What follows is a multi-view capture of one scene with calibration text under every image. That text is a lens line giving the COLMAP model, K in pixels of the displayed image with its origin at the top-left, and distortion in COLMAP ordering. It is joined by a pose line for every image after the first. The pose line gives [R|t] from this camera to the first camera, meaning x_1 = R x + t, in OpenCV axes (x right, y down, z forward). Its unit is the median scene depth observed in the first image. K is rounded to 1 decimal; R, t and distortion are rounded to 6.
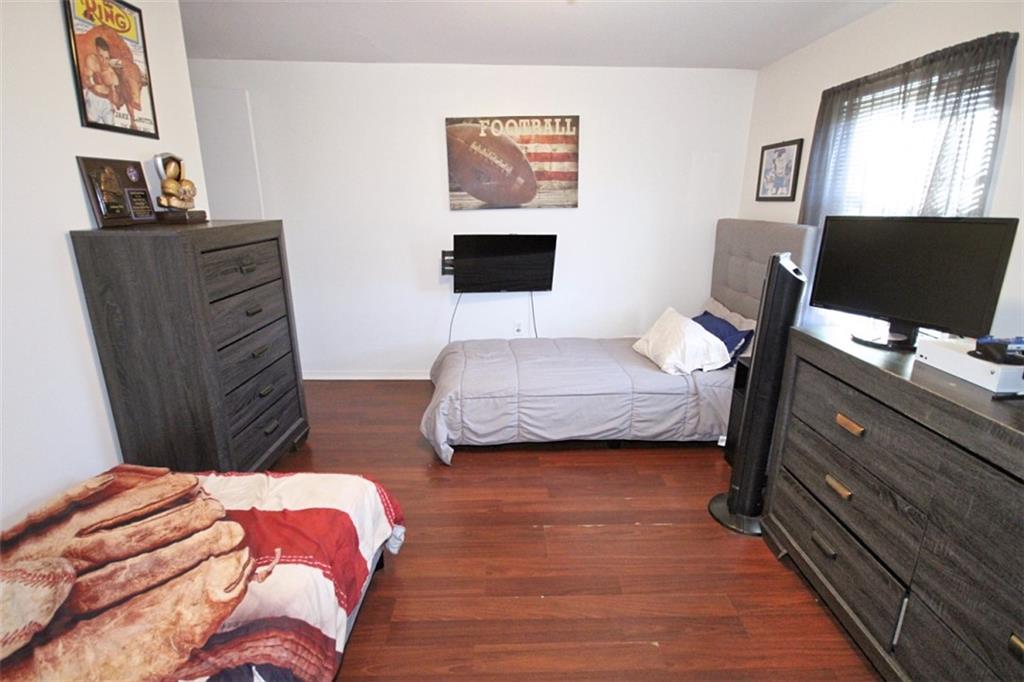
lens RADIAL K [[494.8, 0, 522.2], [0, 494.8, 338.9], [0, 0, 1]] dist [0.002934, -0.000091]
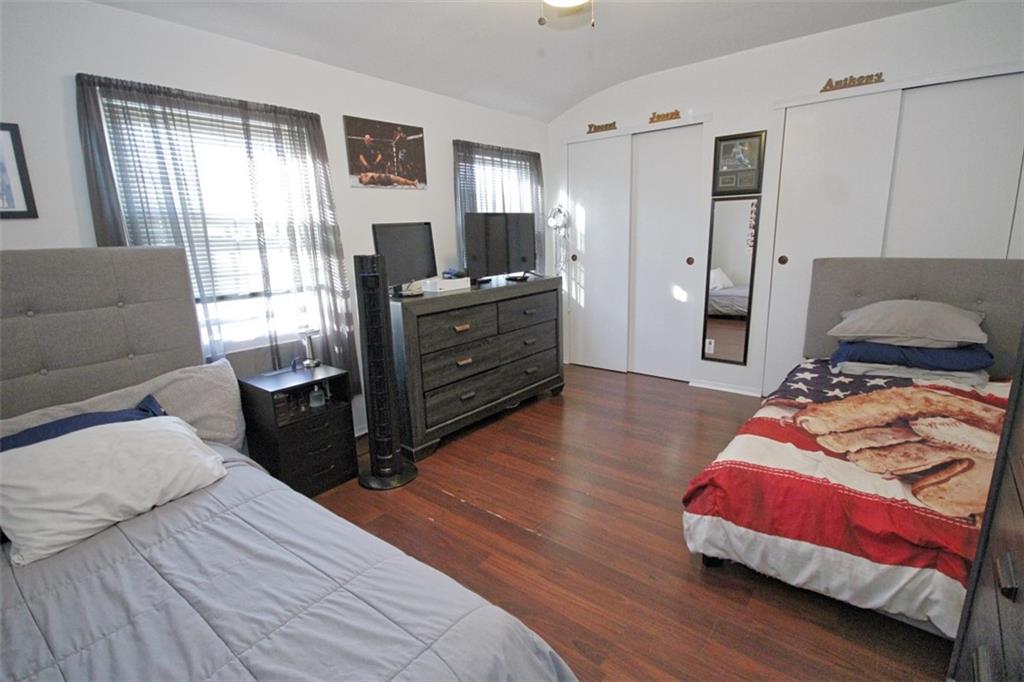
lens RADIAL K [[494.8, 0, 522.2], [0, 494.8, 338.9], [0, 0, 1]] dist [0.002934, -0.000091]
pose [[-0.771206, -0.118347, 0.625488, -0.730785], [0.202839, 0.885669, 0.417668, -0.546179], [-0.603405, 0.448981, -0.659028, 2.172022]]
